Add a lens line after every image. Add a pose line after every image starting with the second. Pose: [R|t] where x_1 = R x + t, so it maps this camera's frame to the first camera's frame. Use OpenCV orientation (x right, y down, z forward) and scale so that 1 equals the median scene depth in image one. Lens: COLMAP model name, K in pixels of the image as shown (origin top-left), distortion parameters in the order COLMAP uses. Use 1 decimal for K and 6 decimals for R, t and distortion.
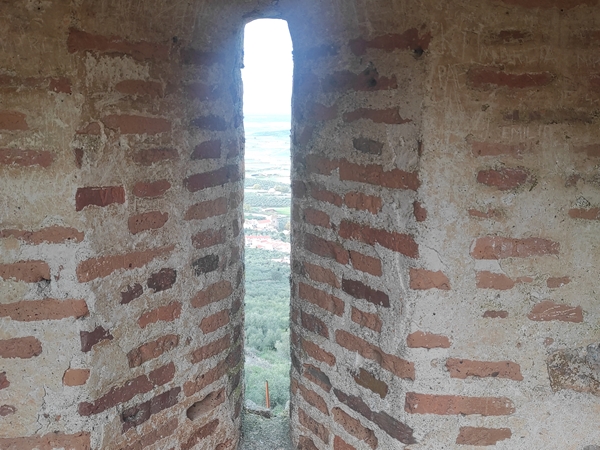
lens RADIAL K [[591.3, 0, 300.9], [0, 591.3, 223.5], [0, 0, 1]] dist [0.033590, 0.000000]
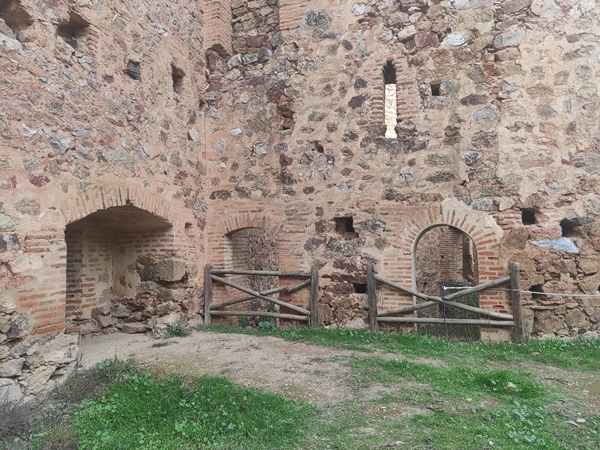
lens RADIAL K [[443.4, 0, 296.6], [0, 443.4, 224.3], [0, 0, 1]] dist [0.042509, -0.021895]
pose [[0.397769, 0.028671, 0.917038, -3.421072], [0.197715, 0.973349, -0.116191, 0.689616], [-0.895929, 0.227530, 0.381499, -3.152194]]
